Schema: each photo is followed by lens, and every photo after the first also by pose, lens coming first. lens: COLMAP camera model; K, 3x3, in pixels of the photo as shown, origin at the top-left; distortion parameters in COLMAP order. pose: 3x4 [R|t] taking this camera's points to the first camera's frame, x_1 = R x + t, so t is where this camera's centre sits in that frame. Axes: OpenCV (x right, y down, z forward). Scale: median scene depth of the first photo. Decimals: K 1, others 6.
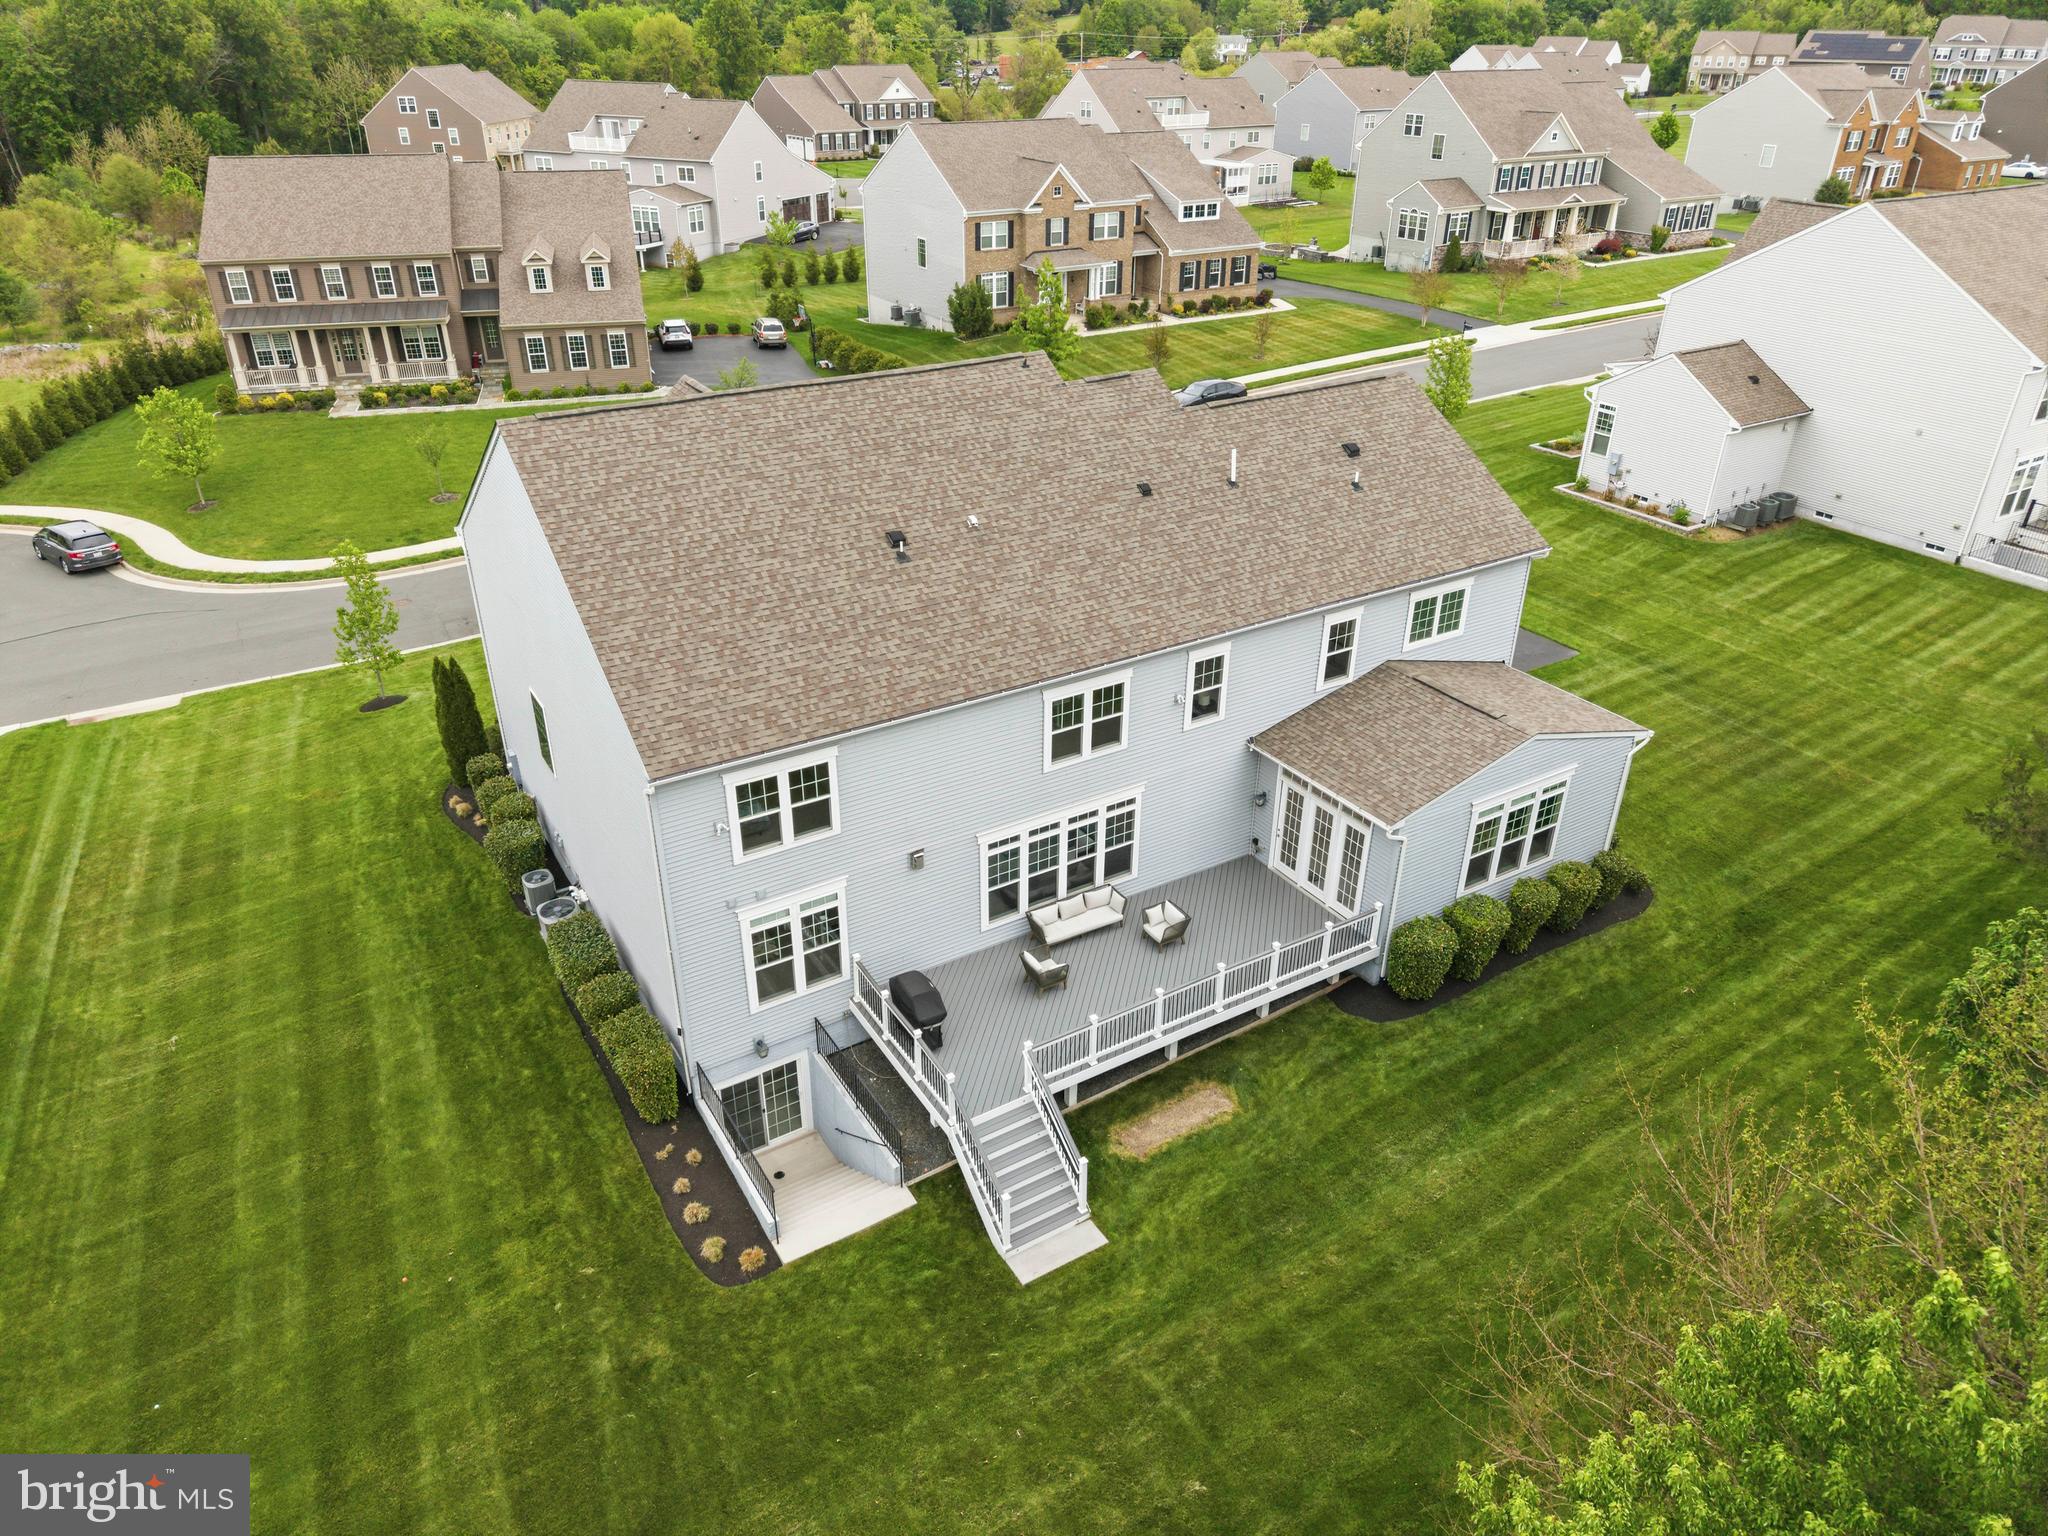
lens RADIAL K [[1371.2, 0, 1010.1], [0, 1371.2, 768.0], [0, 0, 1]] dist [0.024310, -0.018387]
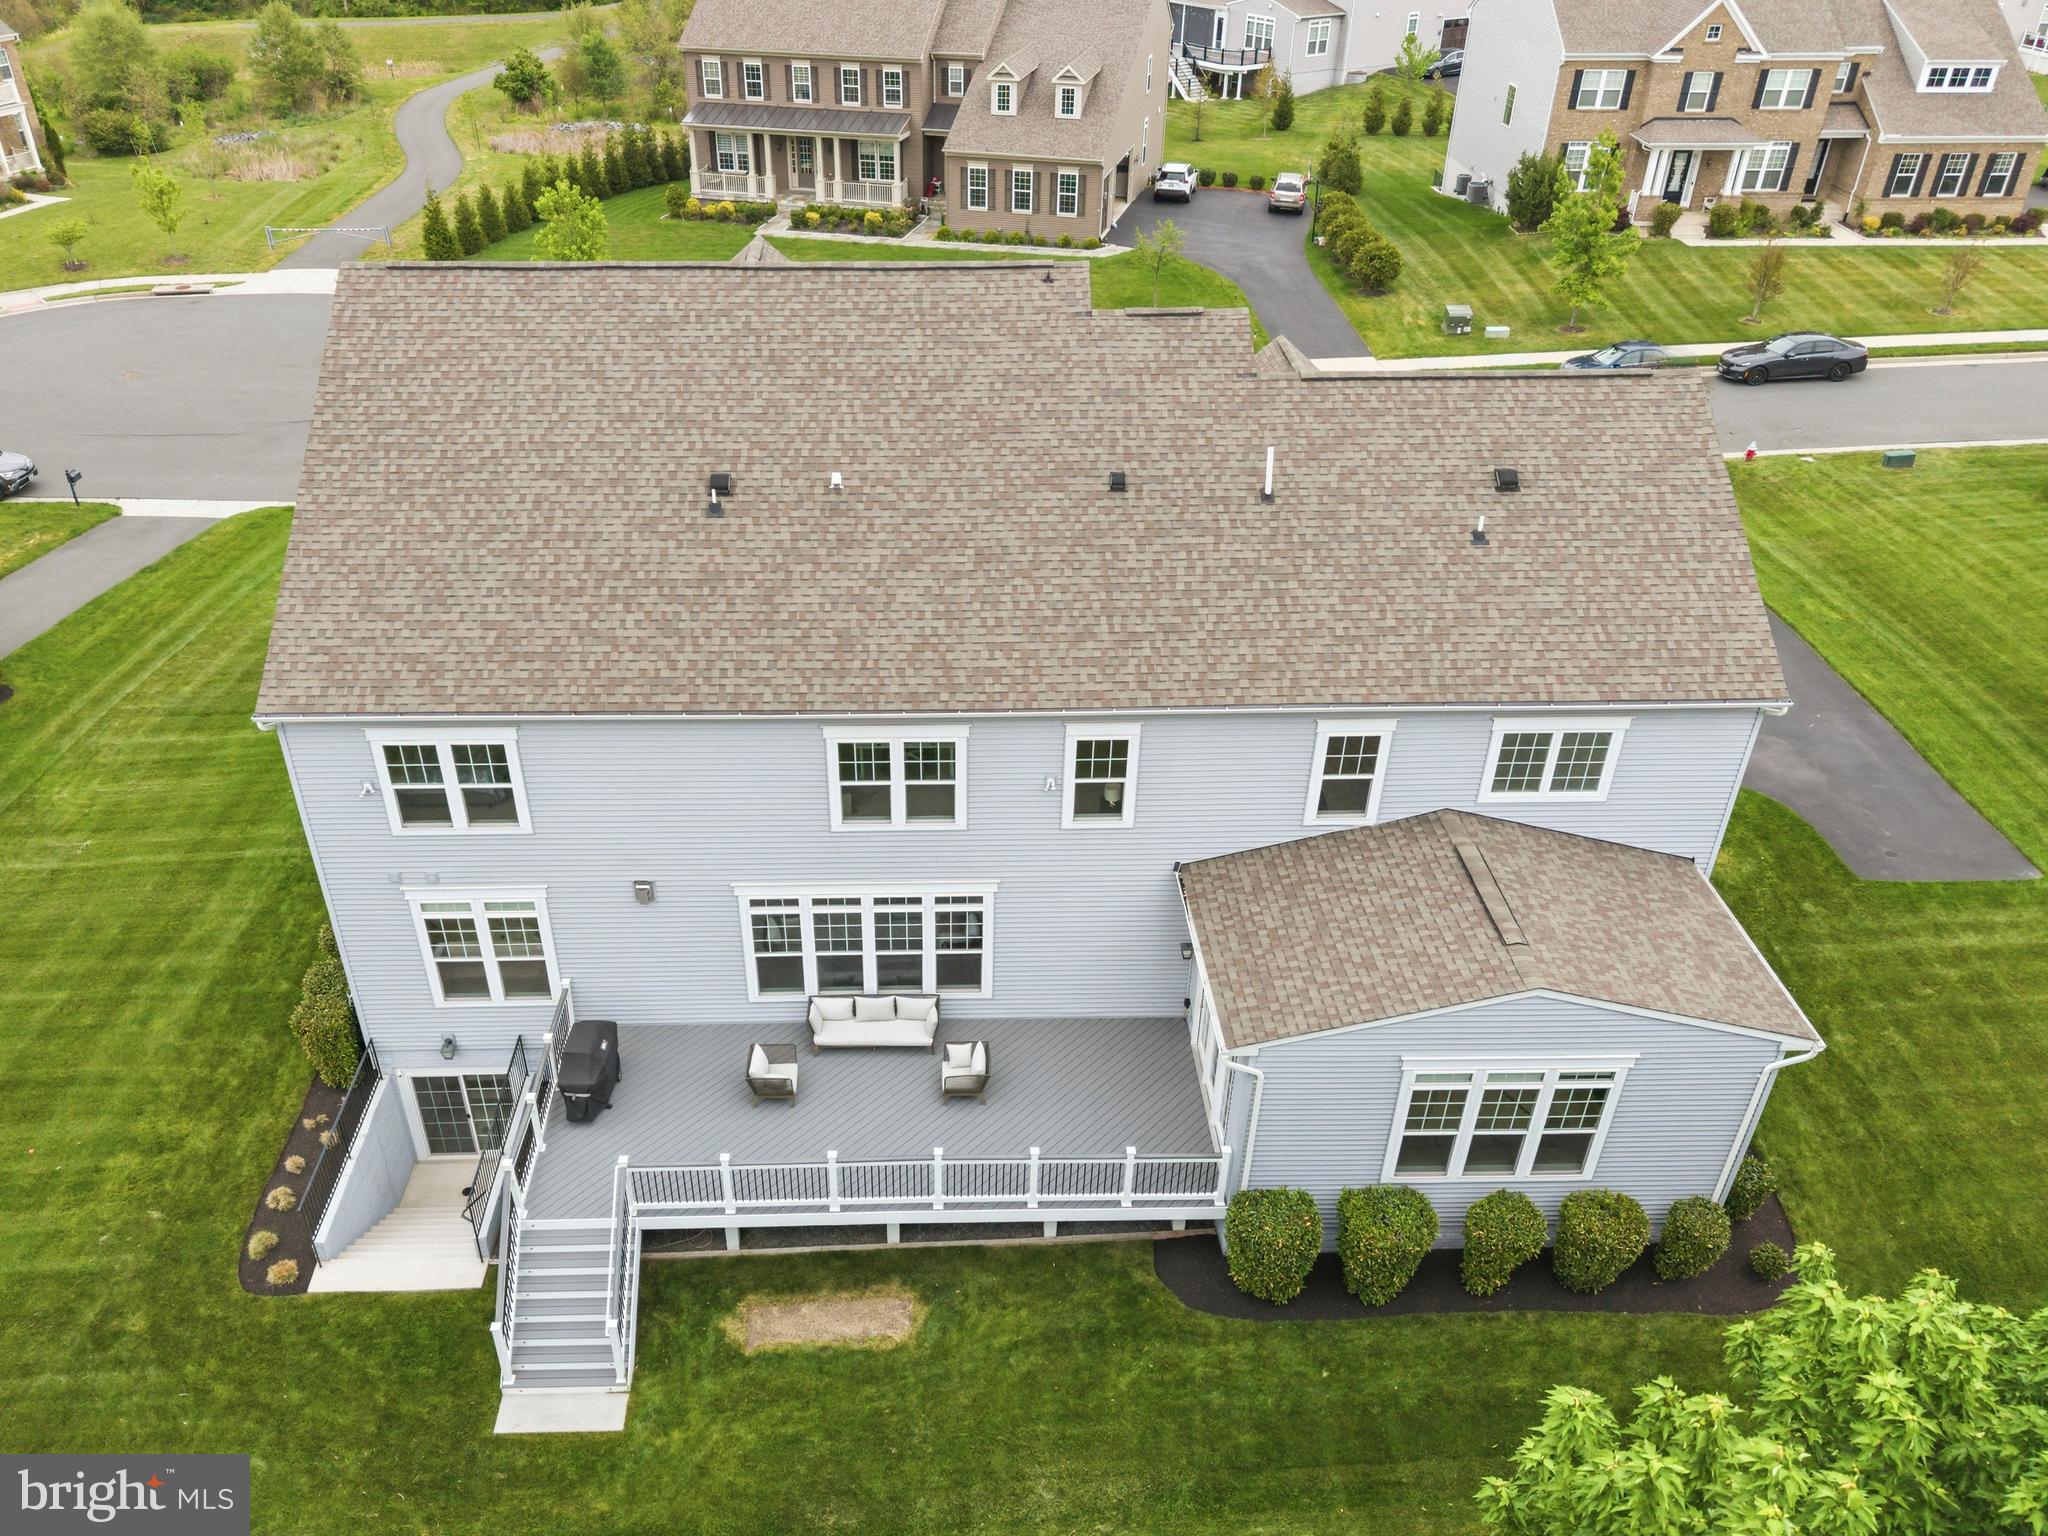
lens RADIAL K [[1583.8, 0, 955.7], [0, 1583.8, 864.6], [0, 0, 1]] dist [0.006291, 0.004122]
pose [[0.867321, 0.285919, -0.407436, 0.397943], [-0.242018, 0.957526, 0.156755, -0.117702], [0.434949, -0.037350, 0.899680, 0.218479]]
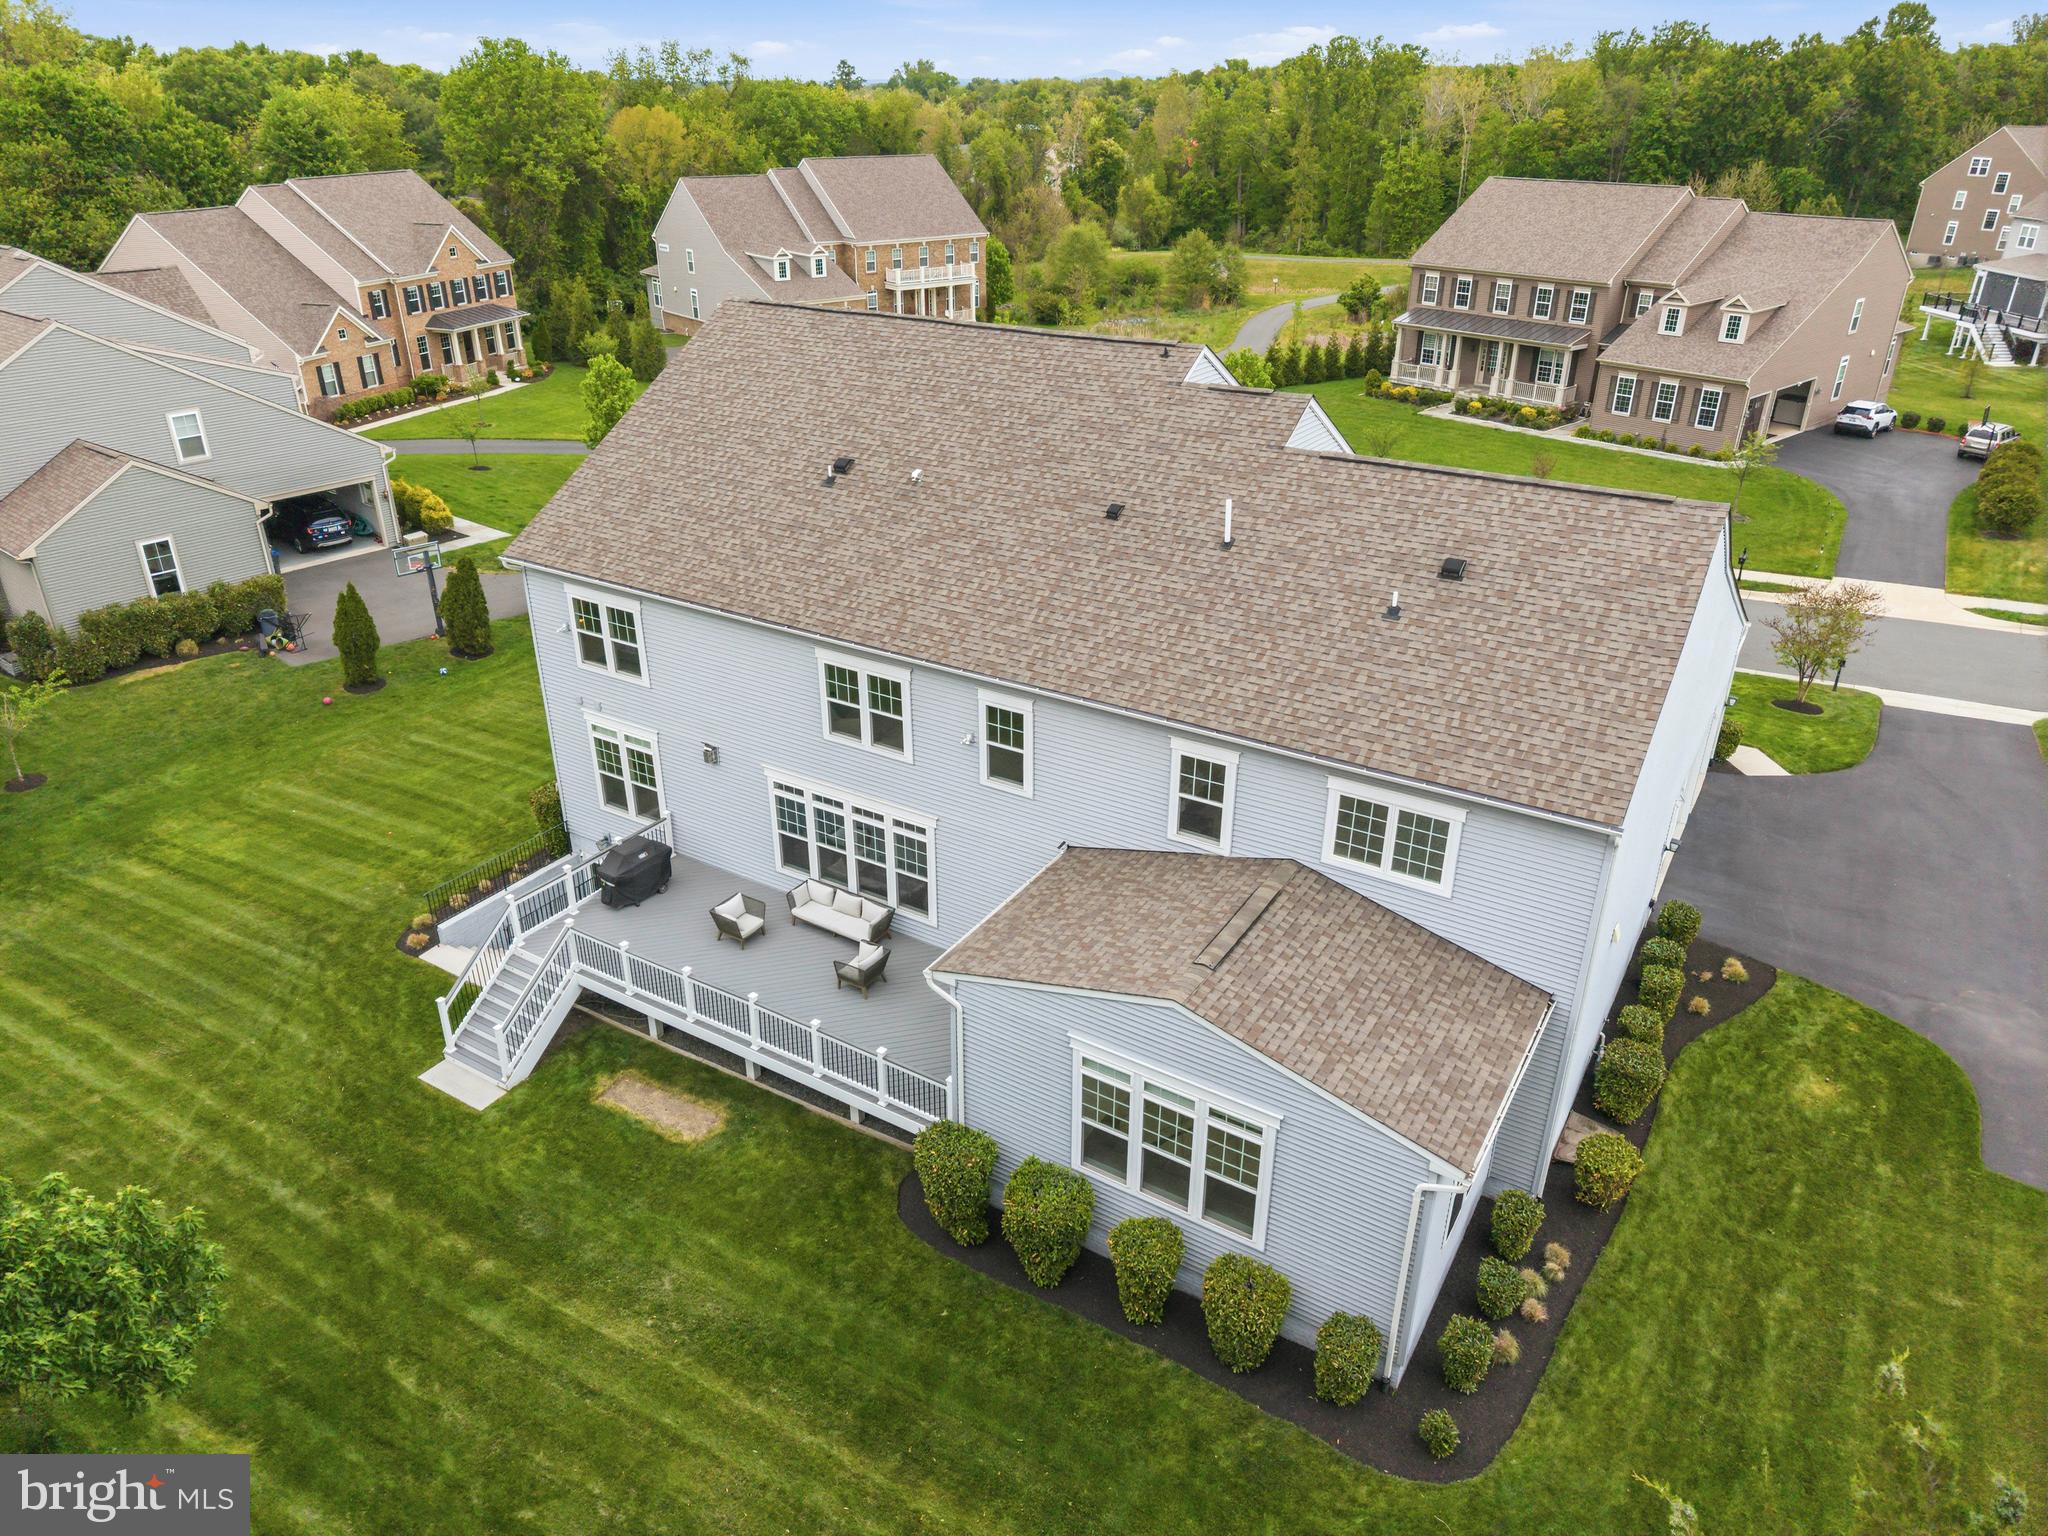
lens RADIAL K [[1371.2, 0, 1014.9], [0, 1371.2, 759.1], [0, 0, 1]] dist [0.024310, -0.018387]
pose [[0.451191, 0.393086, -0.801193, 0.749619], [-0.433585, 0.881243, 0.188188, -0.193489], [0.780020, 0.262476, 0.568046, 0.513342]]
